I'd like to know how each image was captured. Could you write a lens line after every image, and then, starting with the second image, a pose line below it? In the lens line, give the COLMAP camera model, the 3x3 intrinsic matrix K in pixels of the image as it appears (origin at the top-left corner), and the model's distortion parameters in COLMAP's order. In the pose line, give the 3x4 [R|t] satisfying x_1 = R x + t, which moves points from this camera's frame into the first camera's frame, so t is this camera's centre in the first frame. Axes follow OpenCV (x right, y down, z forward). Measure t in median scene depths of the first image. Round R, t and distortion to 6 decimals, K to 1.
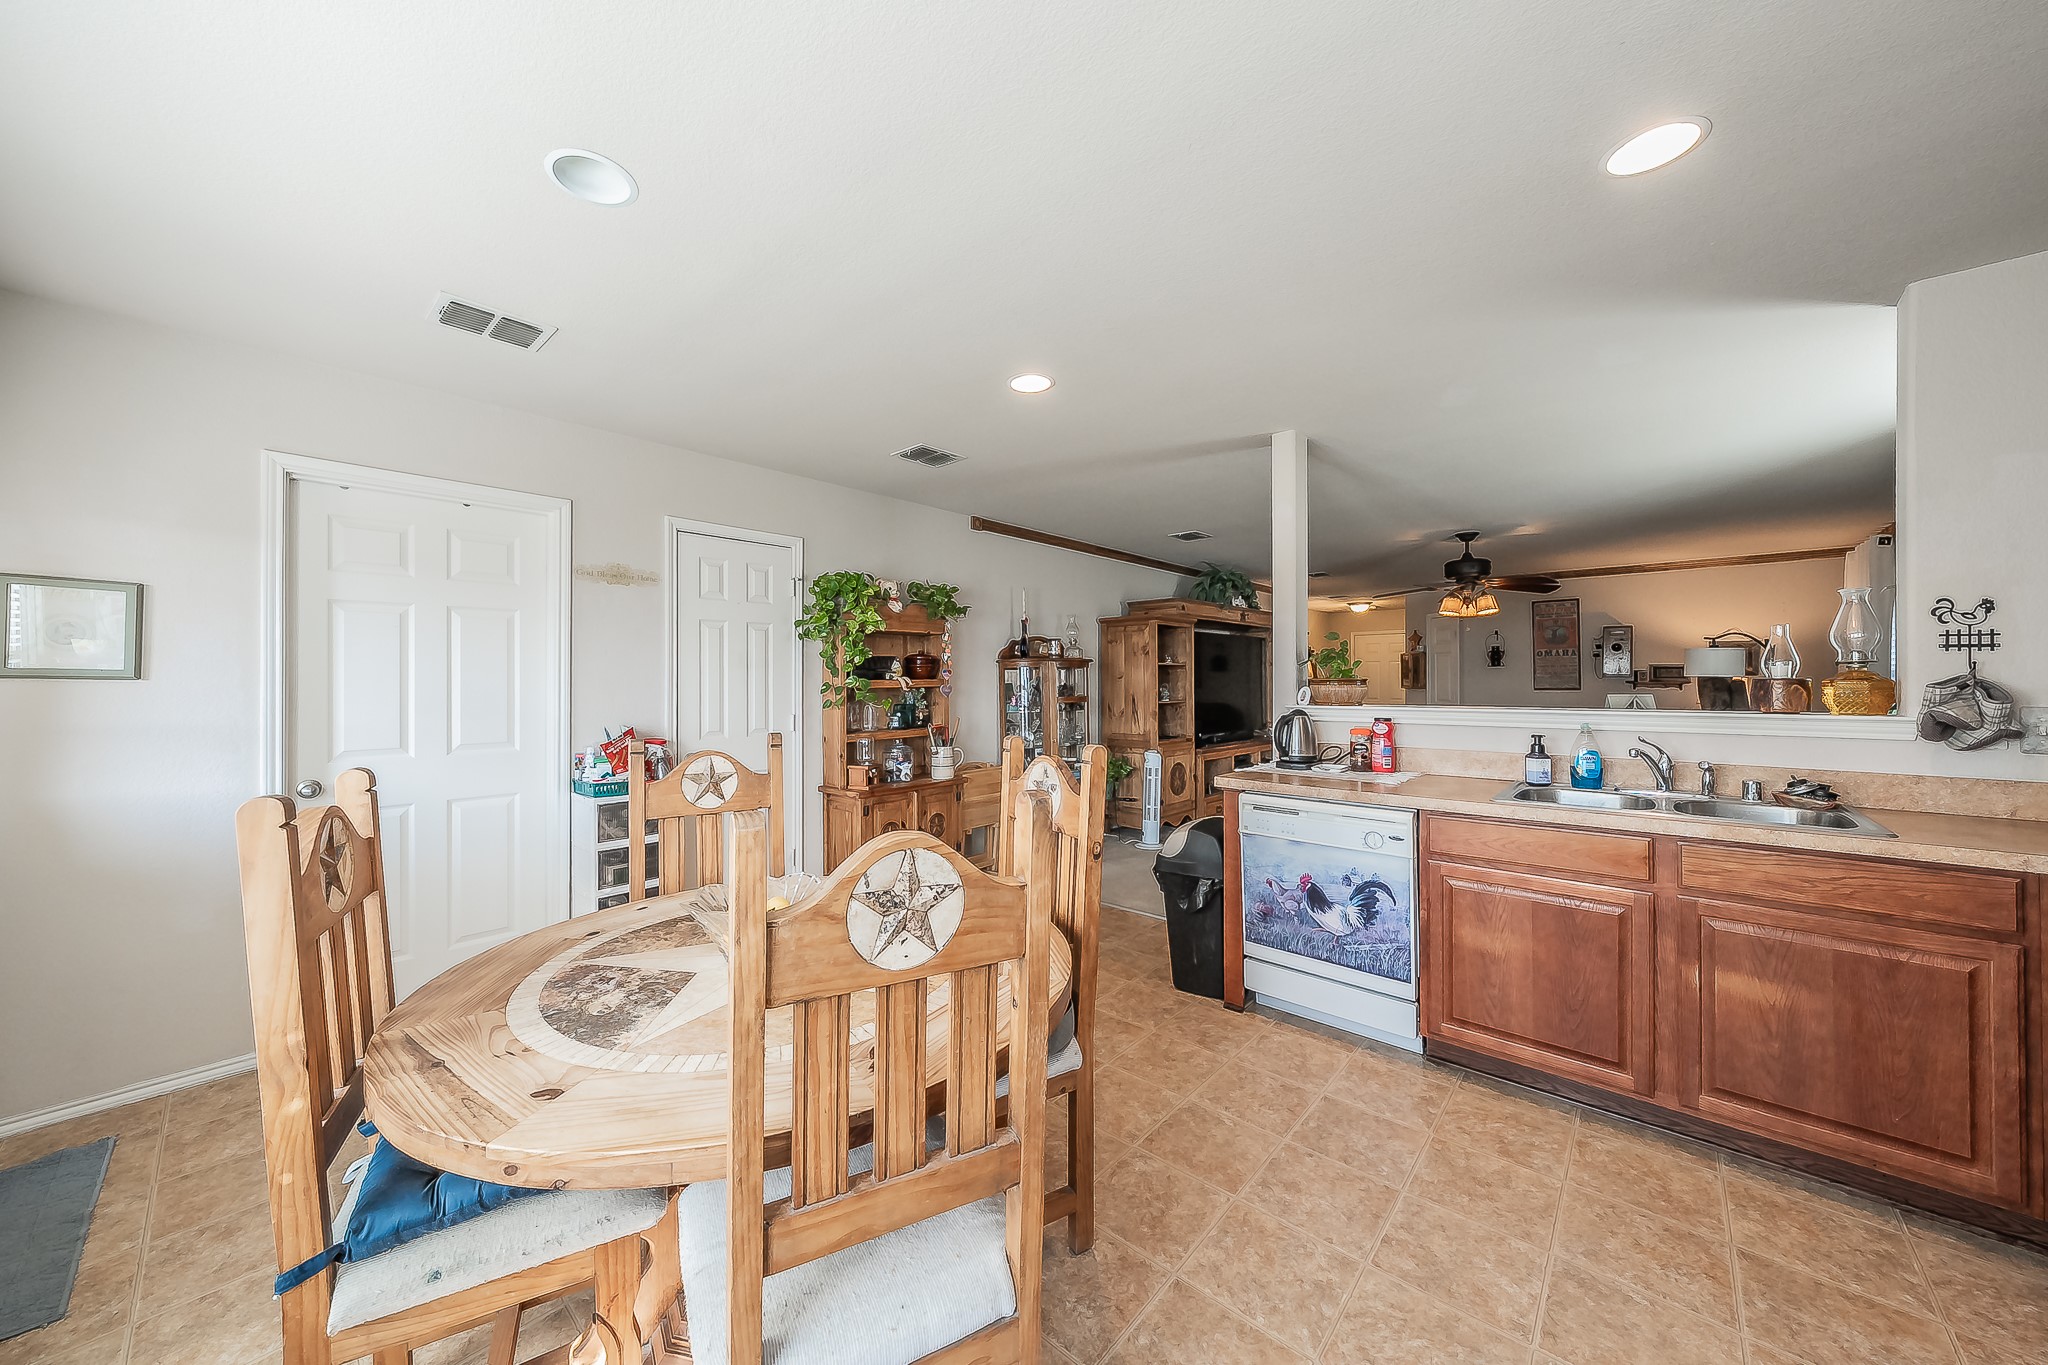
lens RADIAL K [[689.2, 0, 1019.6], [0, 689.2, 679.4], [0, 0, 1]] dist [-0.004439, -0.000126]
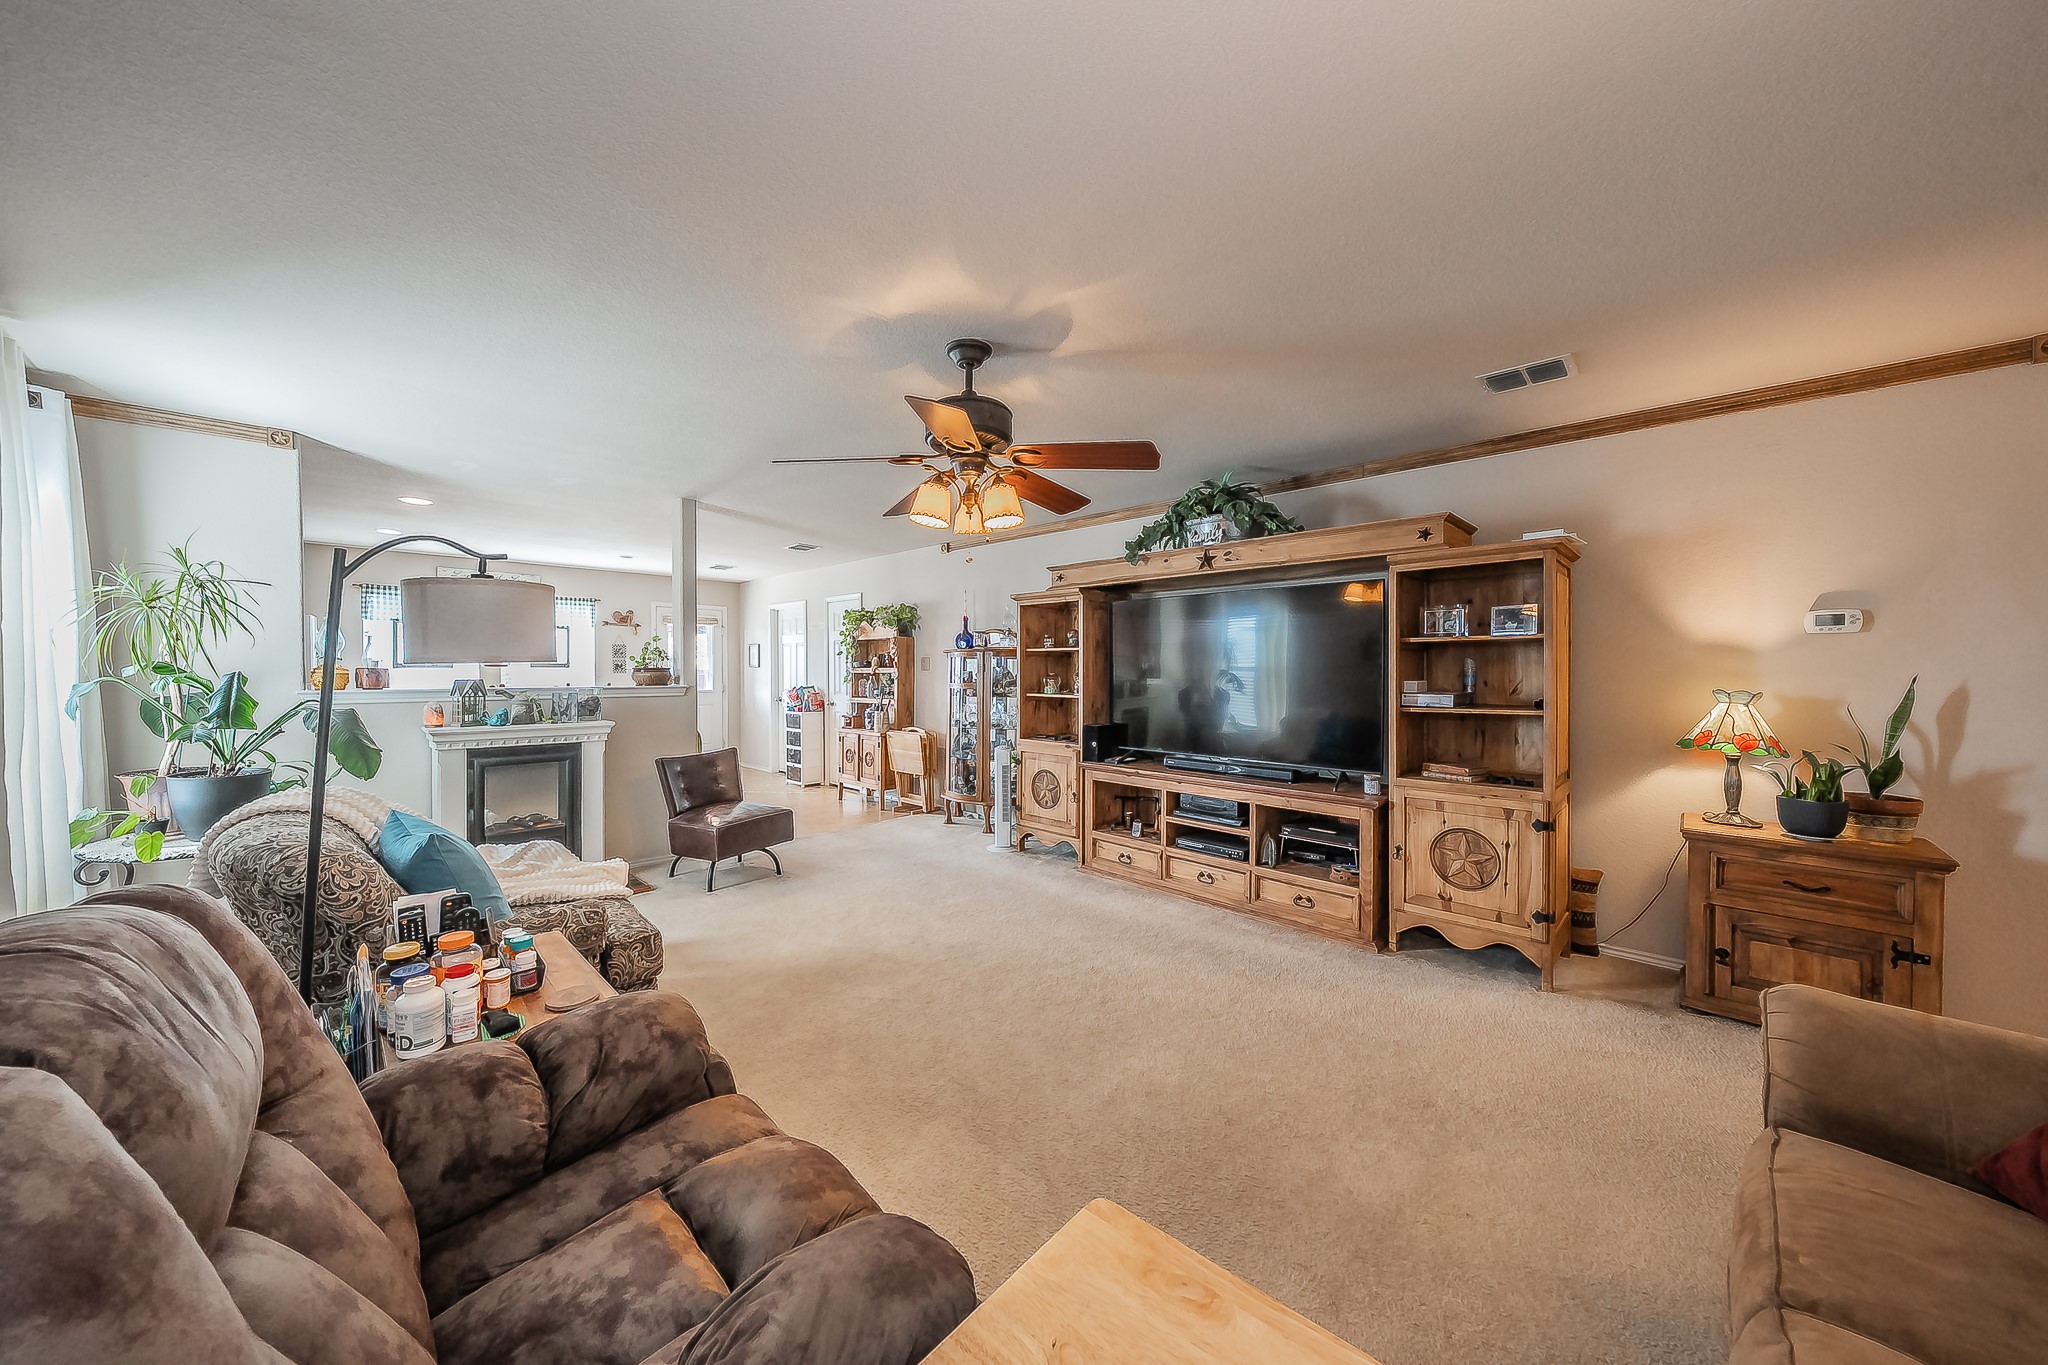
lens RADIAL K [[689.2, 0, 1029.5], [0, 689.2, 679.9], [0, 0, 1]] dist [-0.004439, -0.000126]
pose [[-0.014010, 0.021027, -0.999681, 0.866108], [0.002037, 0.999777, 0.021001, -0.002425], [0.999900, -0.001742, -0.014050, 0.818249]]
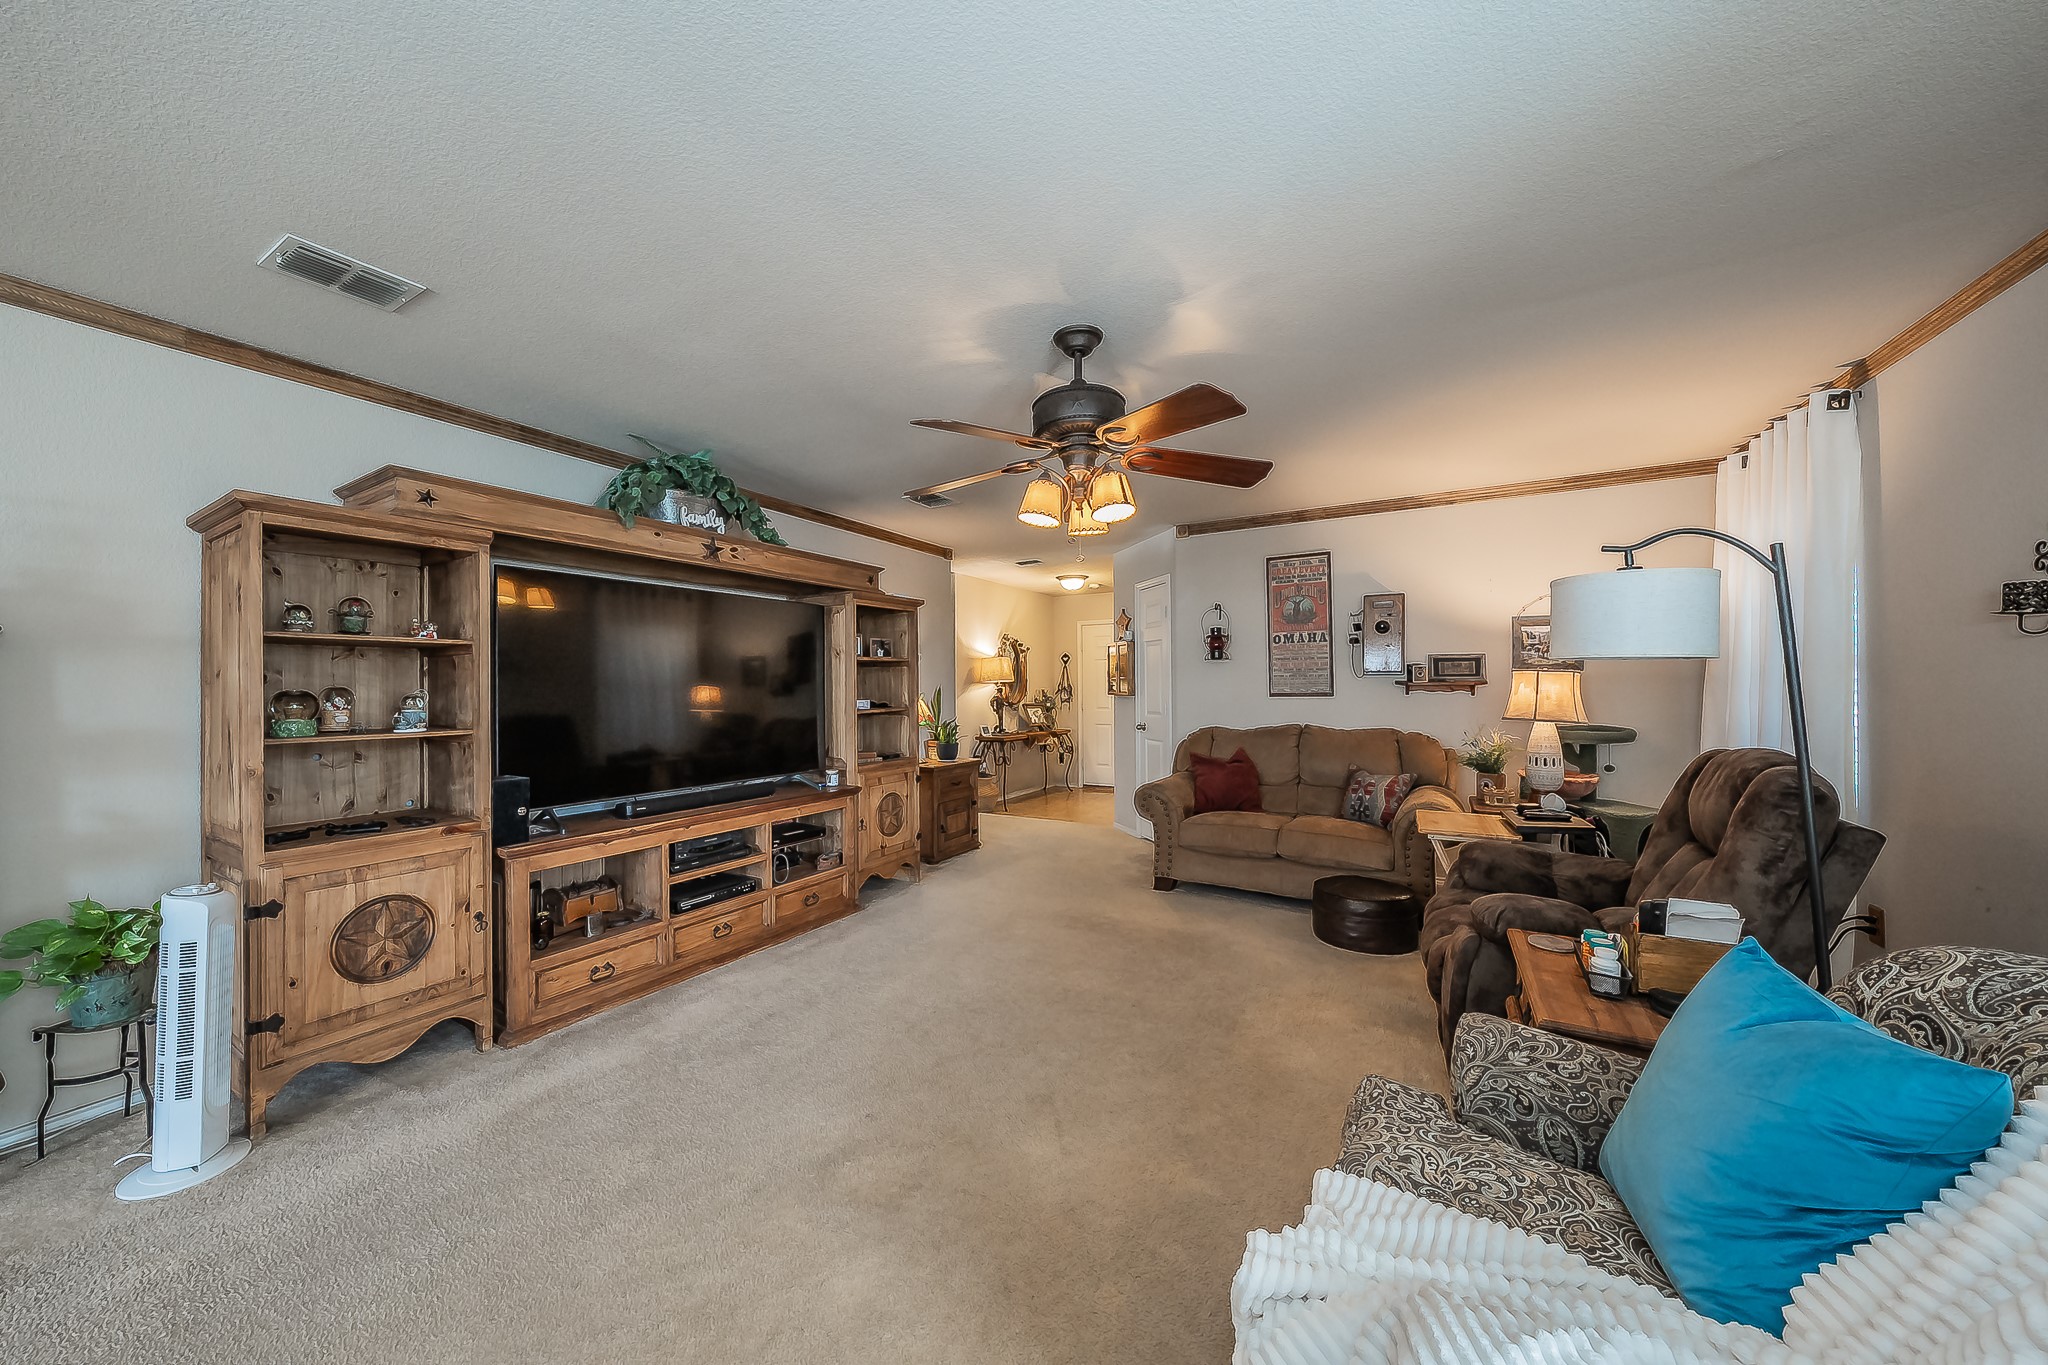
lens RADIAL K [[689.2, 0, 995.5], [0, 689.2, 684.0], [0, 0, 1]] dist [-0.004439, -0.000126]
pose [[0.979371, -0.003087, 0.202047, 0.402068], [0.003737, 0.999989, -0.002834, 0.005046], [-0.202036, 0.003531, 0.979372, 0.462819]]
